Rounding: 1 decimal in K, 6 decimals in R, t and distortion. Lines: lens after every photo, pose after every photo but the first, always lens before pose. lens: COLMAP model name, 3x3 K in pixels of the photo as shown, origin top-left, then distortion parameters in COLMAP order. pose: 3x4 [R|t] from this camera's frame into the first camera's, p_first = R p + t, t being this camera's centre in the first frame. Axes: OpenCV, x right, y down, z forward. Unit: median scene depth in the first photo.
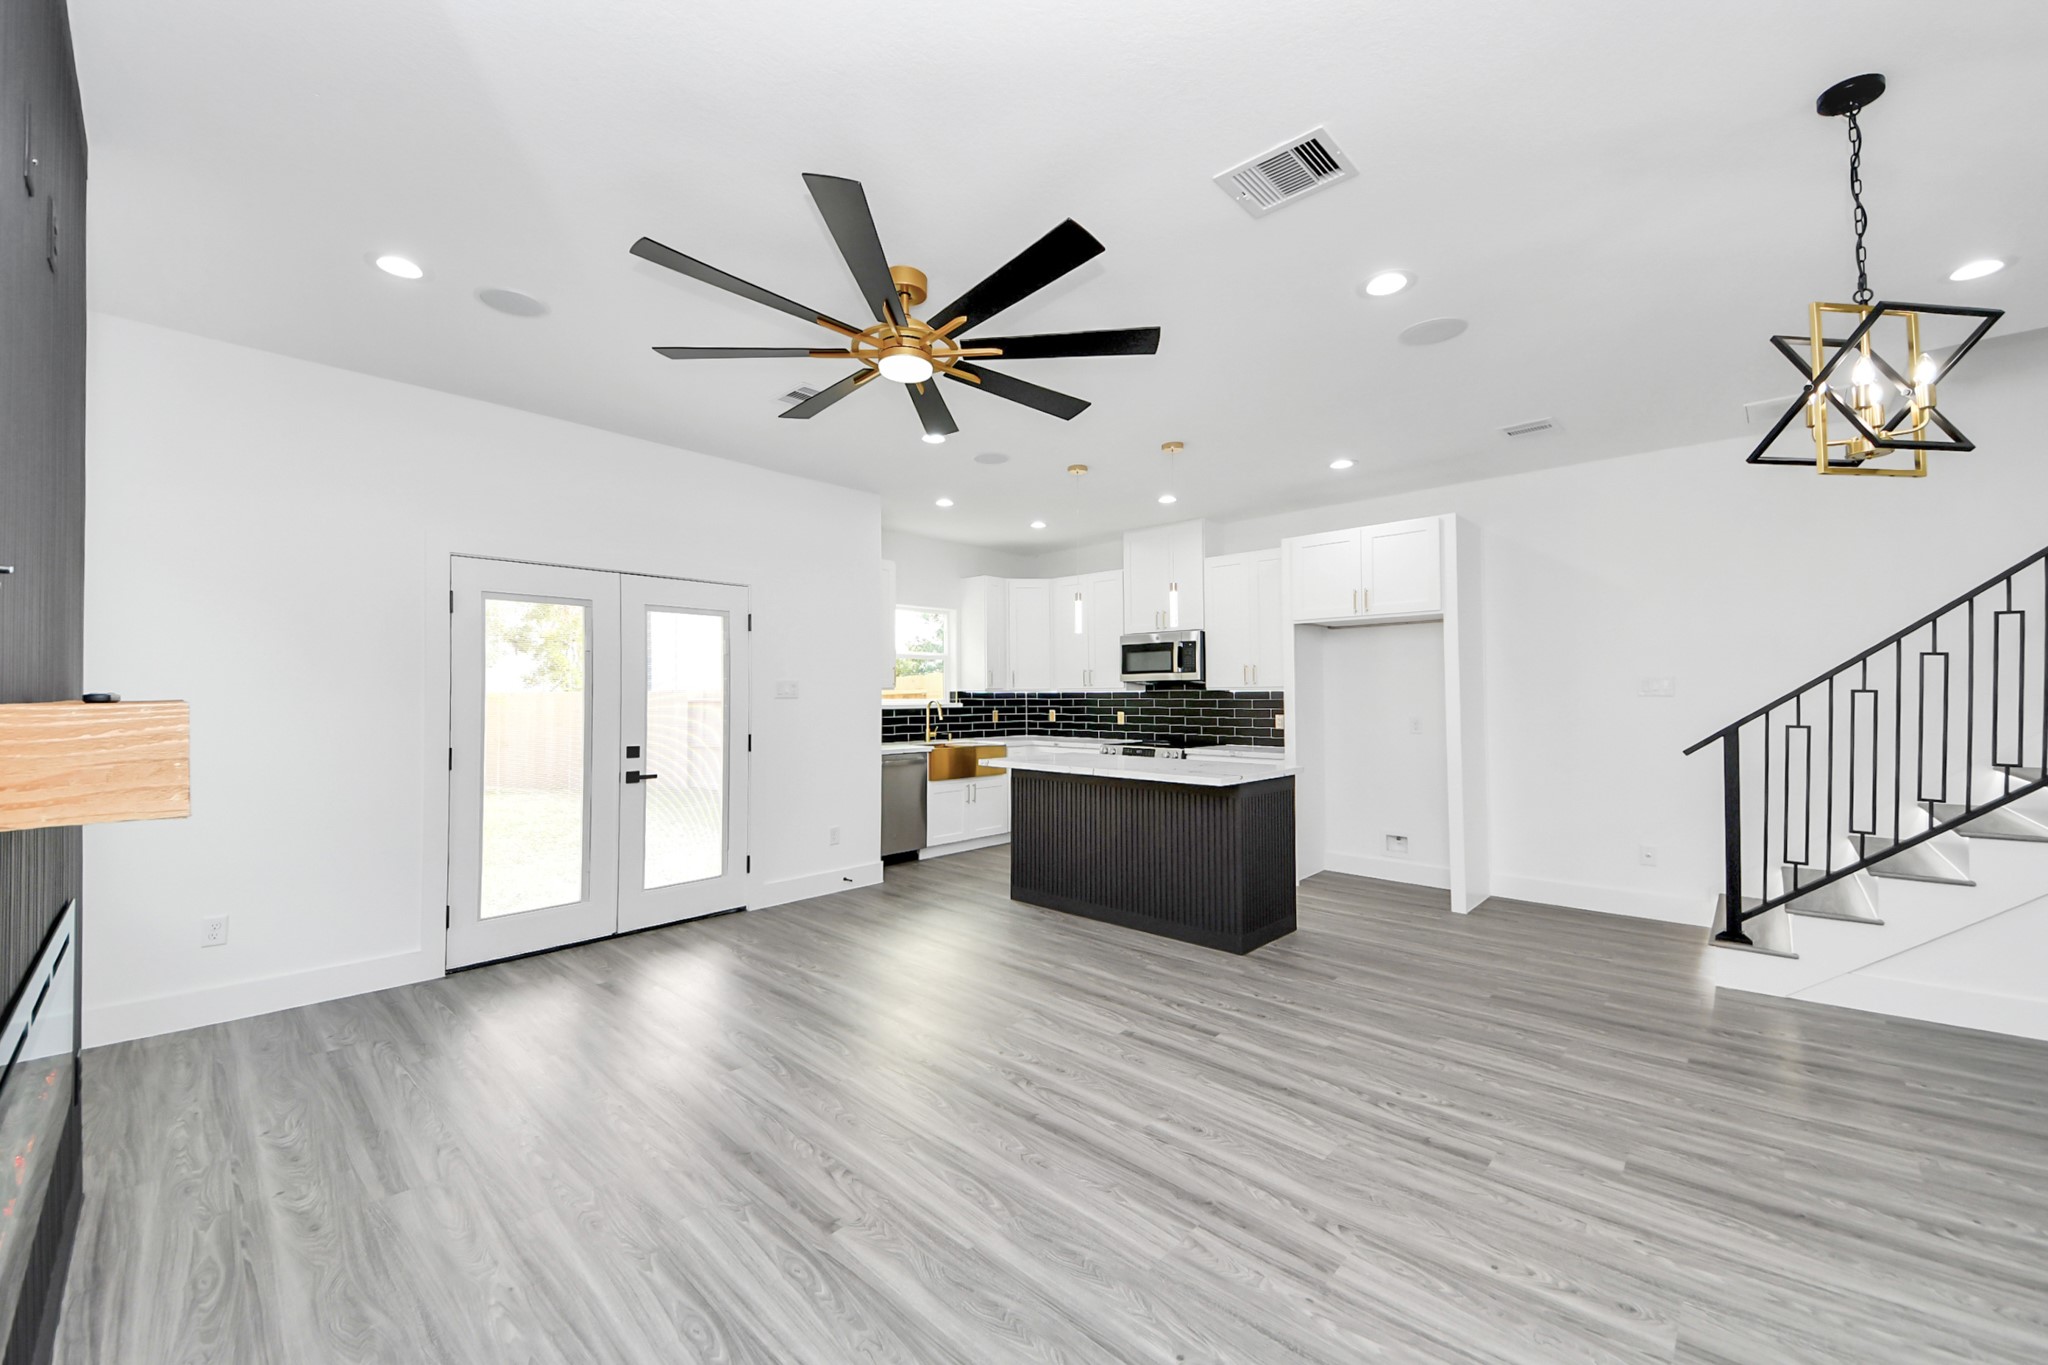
lens RADIAL K [[777.6, 0, 975.0], [0, 777.6, 686.8], [0, 0, 1]] dist [0.035037, -0.018341]
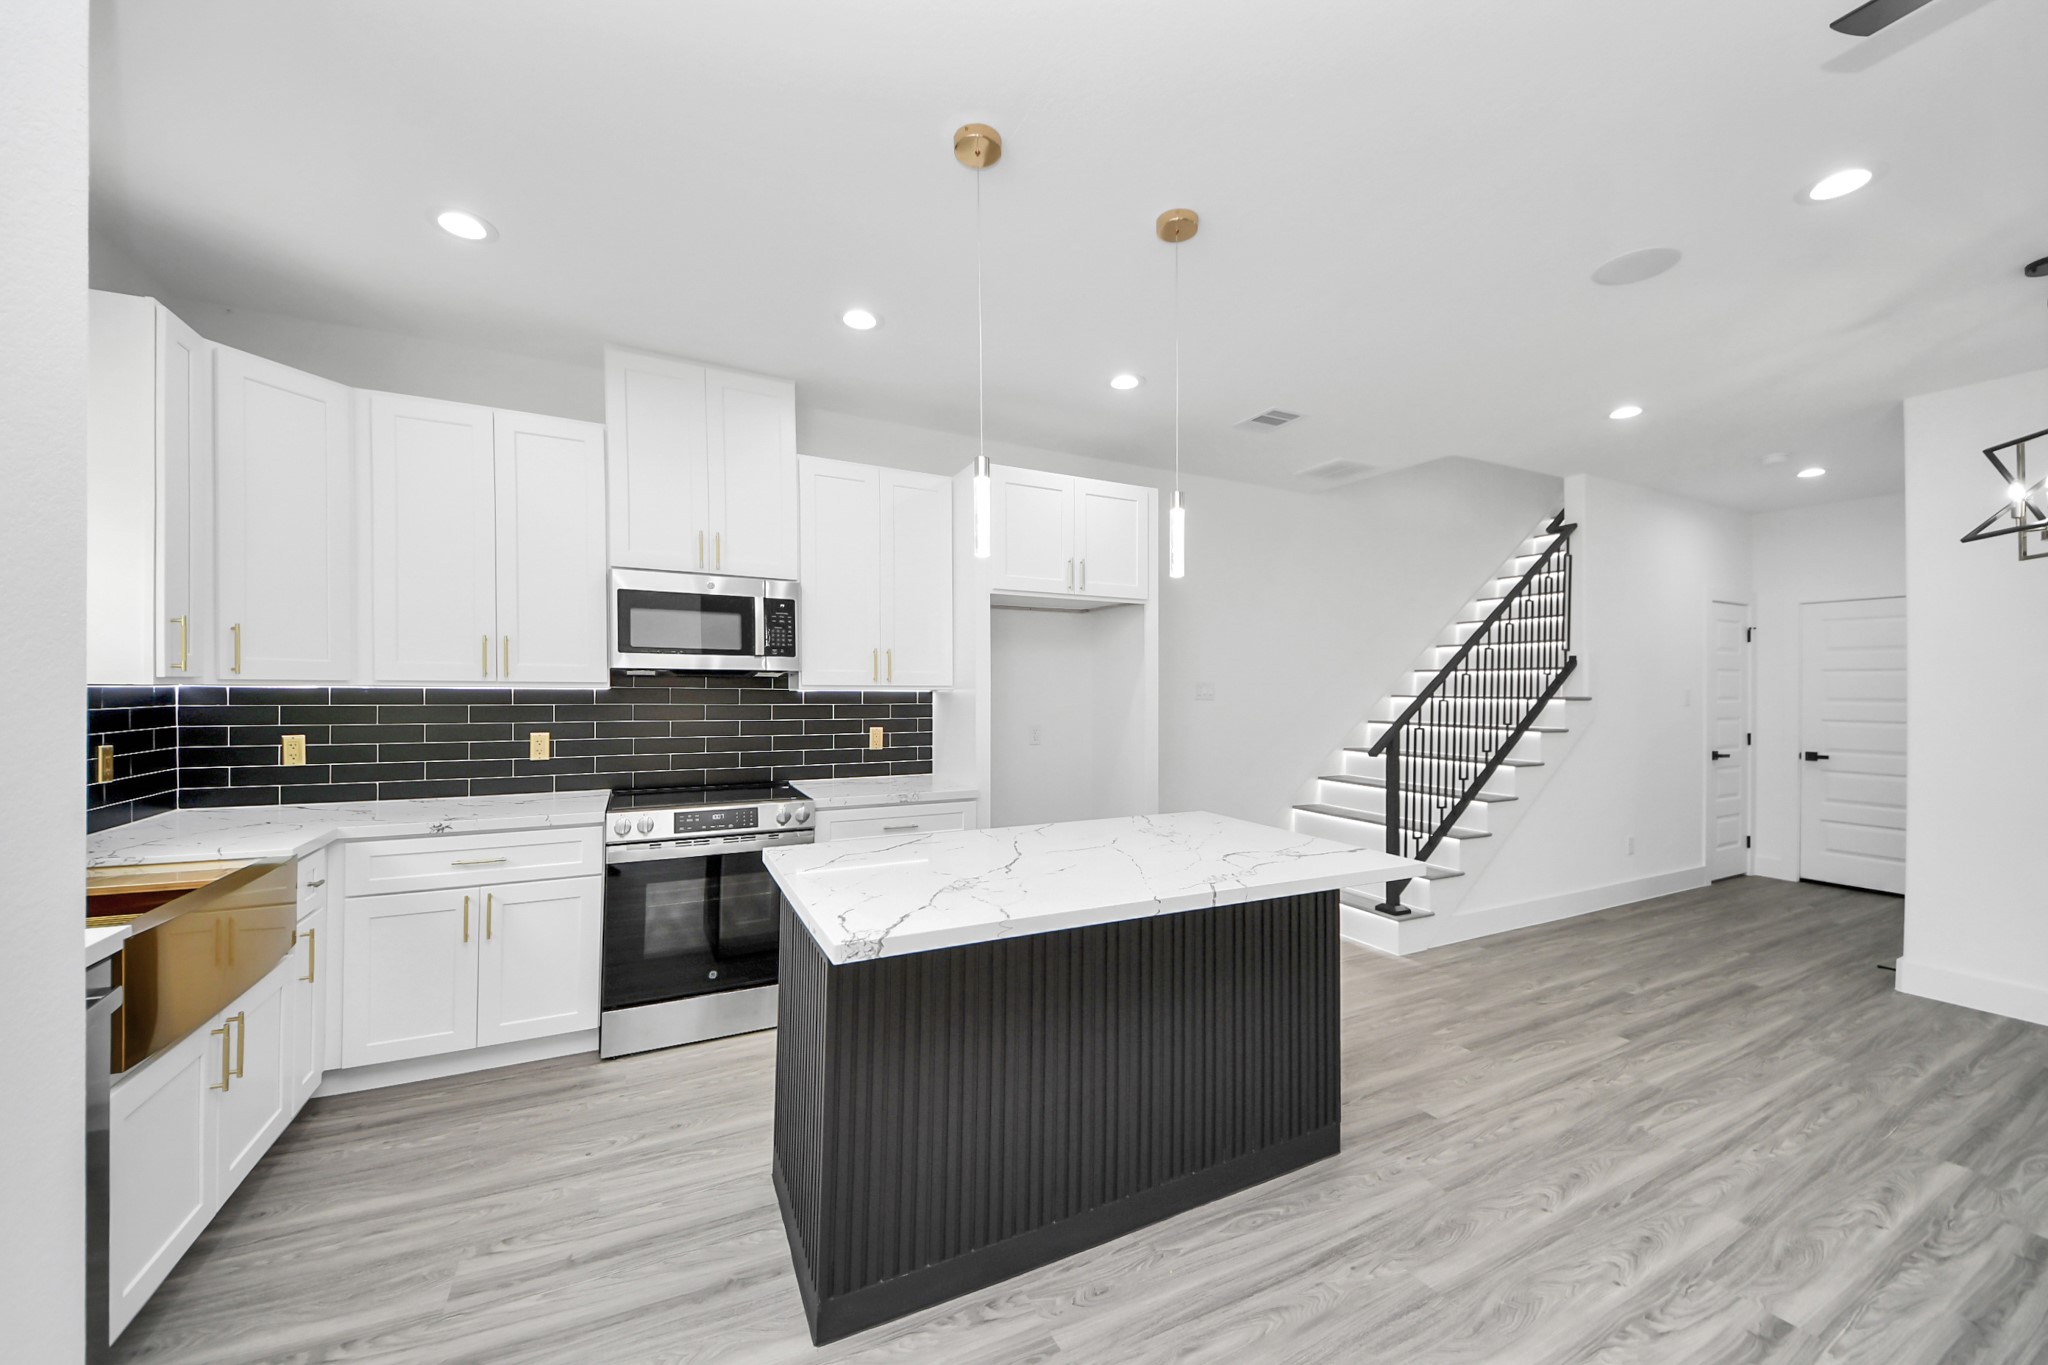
lens RADIAL K [[799.1, 0, 1007.8], [0, 799.1, 691.7], [0, 0, 1]] dist [0.018562, -0.018476]
pose [[0.316243, 0.000432, 0.948678, -0.235123], [-0.020904, 0.999760, 0.006513, -0.001389], [-0.948448, -0.021891, 0.316176, 0.791848]]
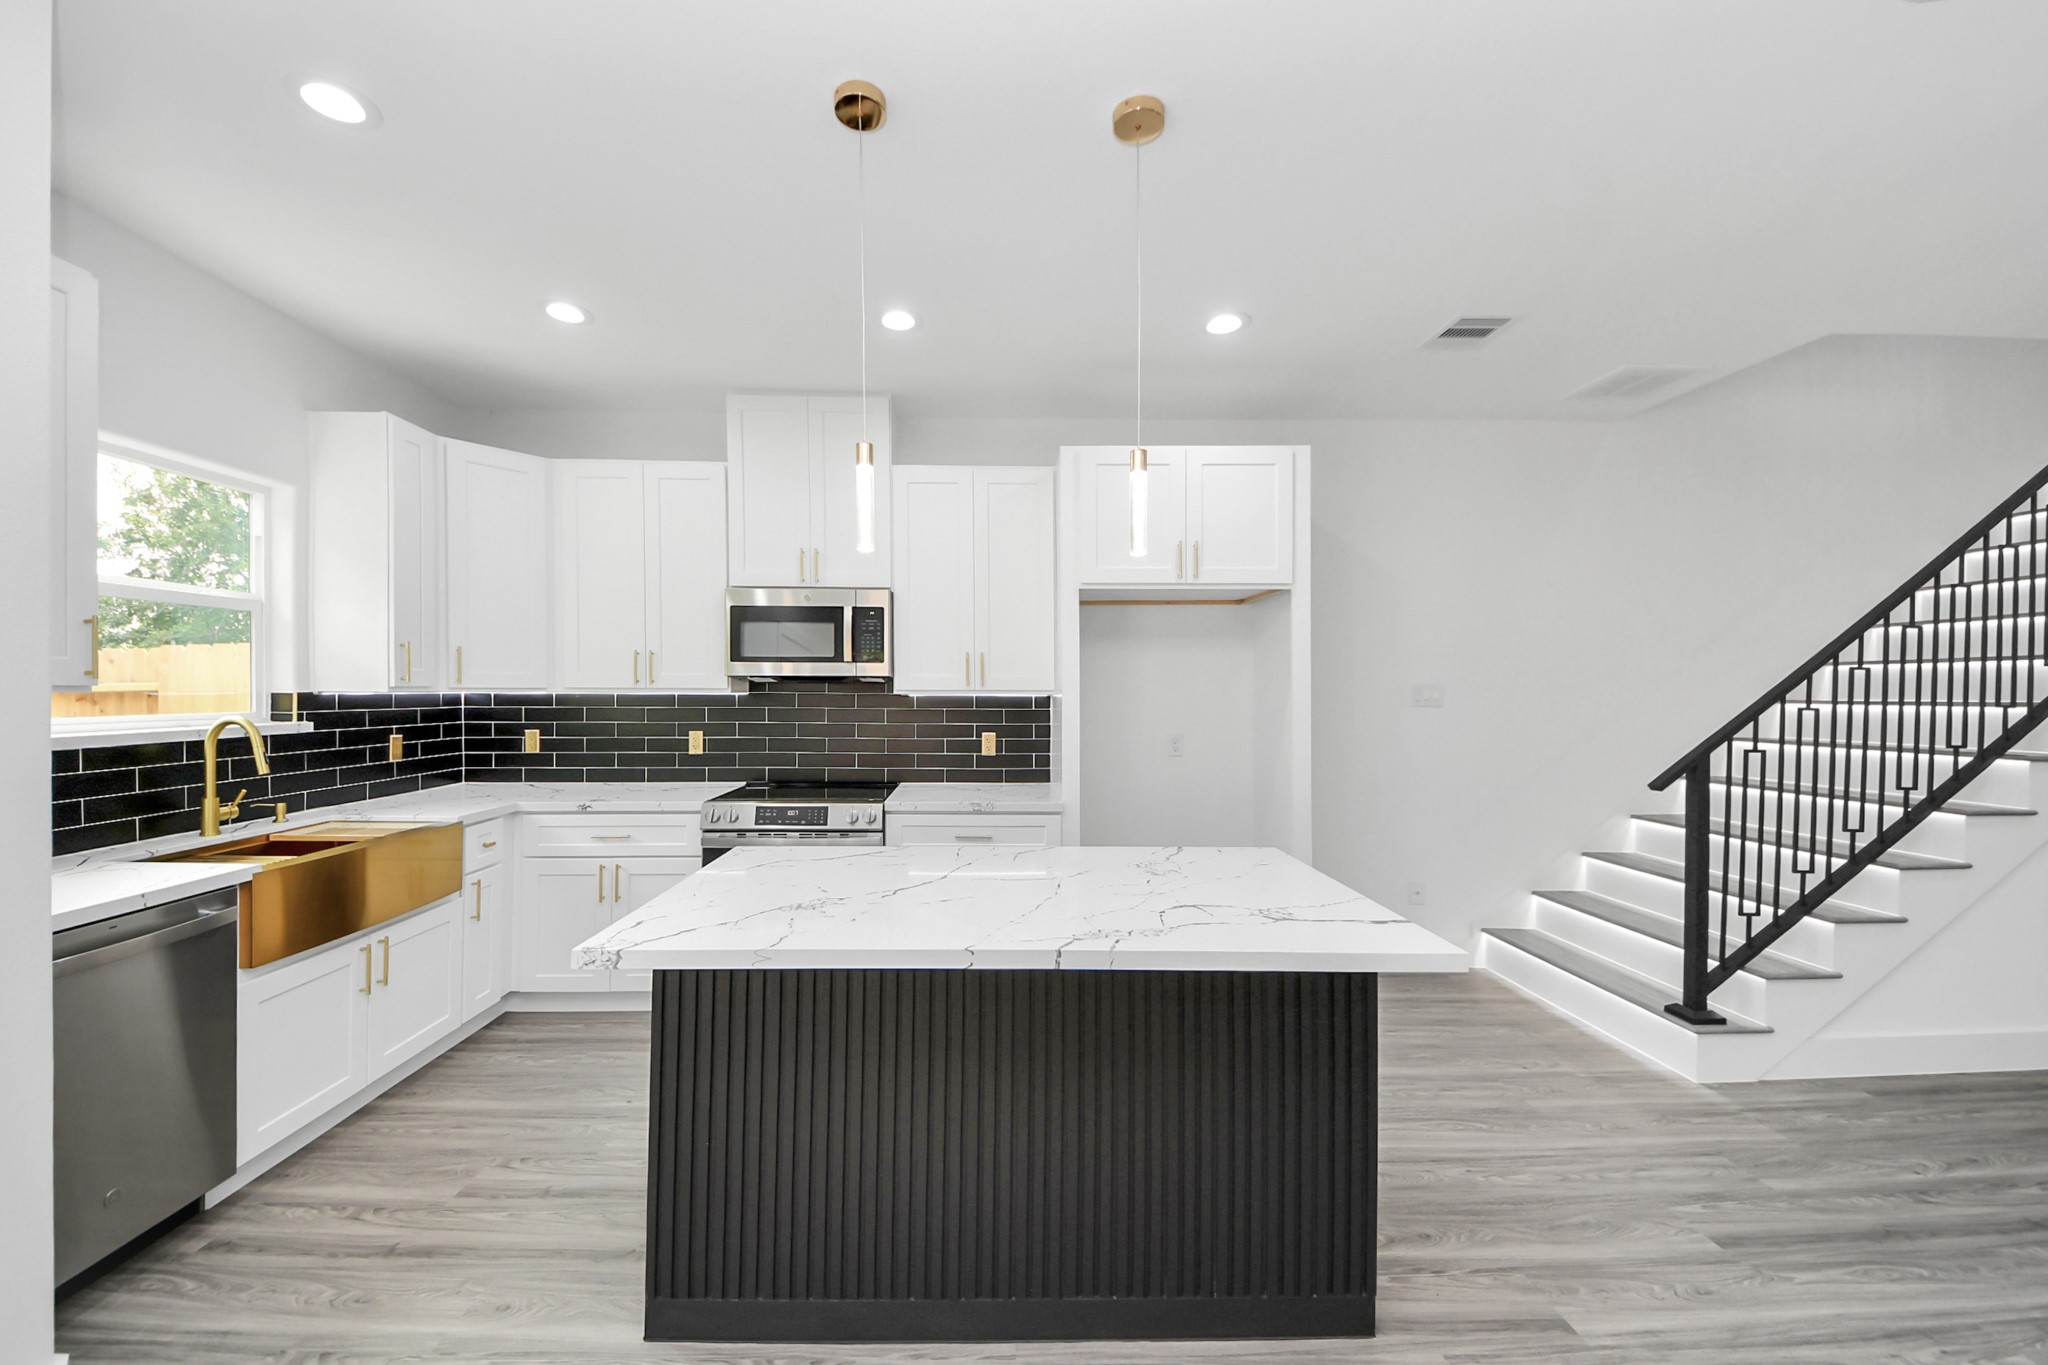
lens RADIAL K [[799.4, 0, 964.8], [0, 799.4, 685.9], [0, 0, 1]] dist [0.013418, -0.013135]
pose [[0.709630, 0.008169, 0.704527, -0.095115], [-0.015008, 0.999881, 0.003523, -0.005598], [-0.704415, -0.013074, 0.709668, 0.640863]]
